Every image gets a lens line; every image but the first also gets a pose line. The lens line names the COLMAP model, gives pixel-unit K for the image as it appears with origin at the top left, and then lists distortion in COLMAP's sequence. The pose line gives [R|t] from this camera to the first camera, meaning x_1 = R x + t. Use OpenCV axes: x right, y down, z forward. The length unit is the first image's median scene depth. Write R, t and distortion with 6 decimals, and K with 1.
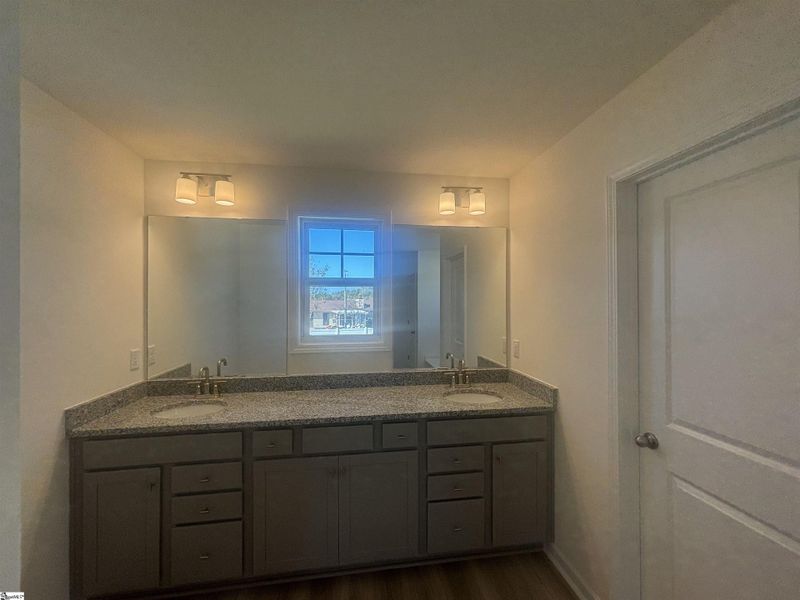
lens RADIAL K [[324.5, 0, 400.0], [0, 324.5, 300.0], [0, 0, 1]] dist [0.002318, 0.000168]
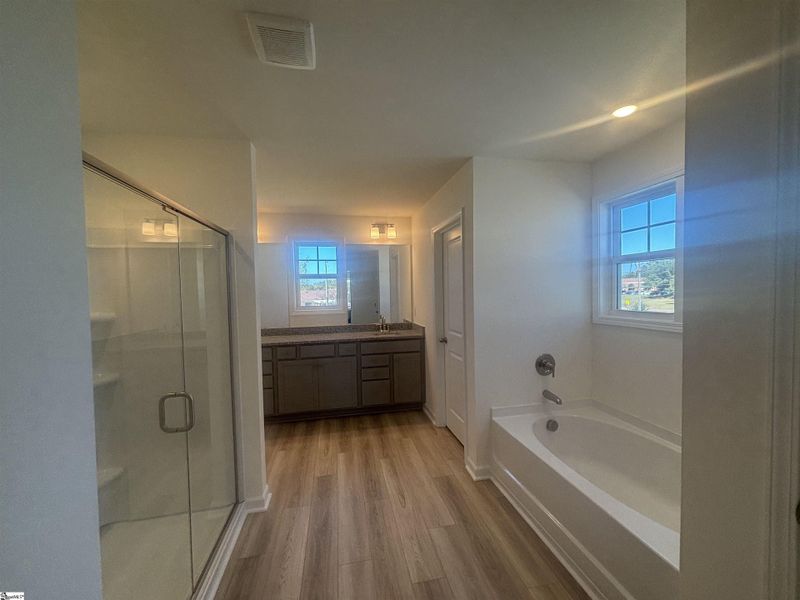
lens RADIAL K [[321.1, 0, 404.2], [0, 321.1, 302.9], [0, 0, 1]] dist [0.002499, 0.000138]
pose [[0.997652, -0.018591, 0.065921, 0.184843], [0.015821, 0.998980, 0.042286, 0.025941], [-0.066640, -0.041144, 0.996928, -0.851149]]
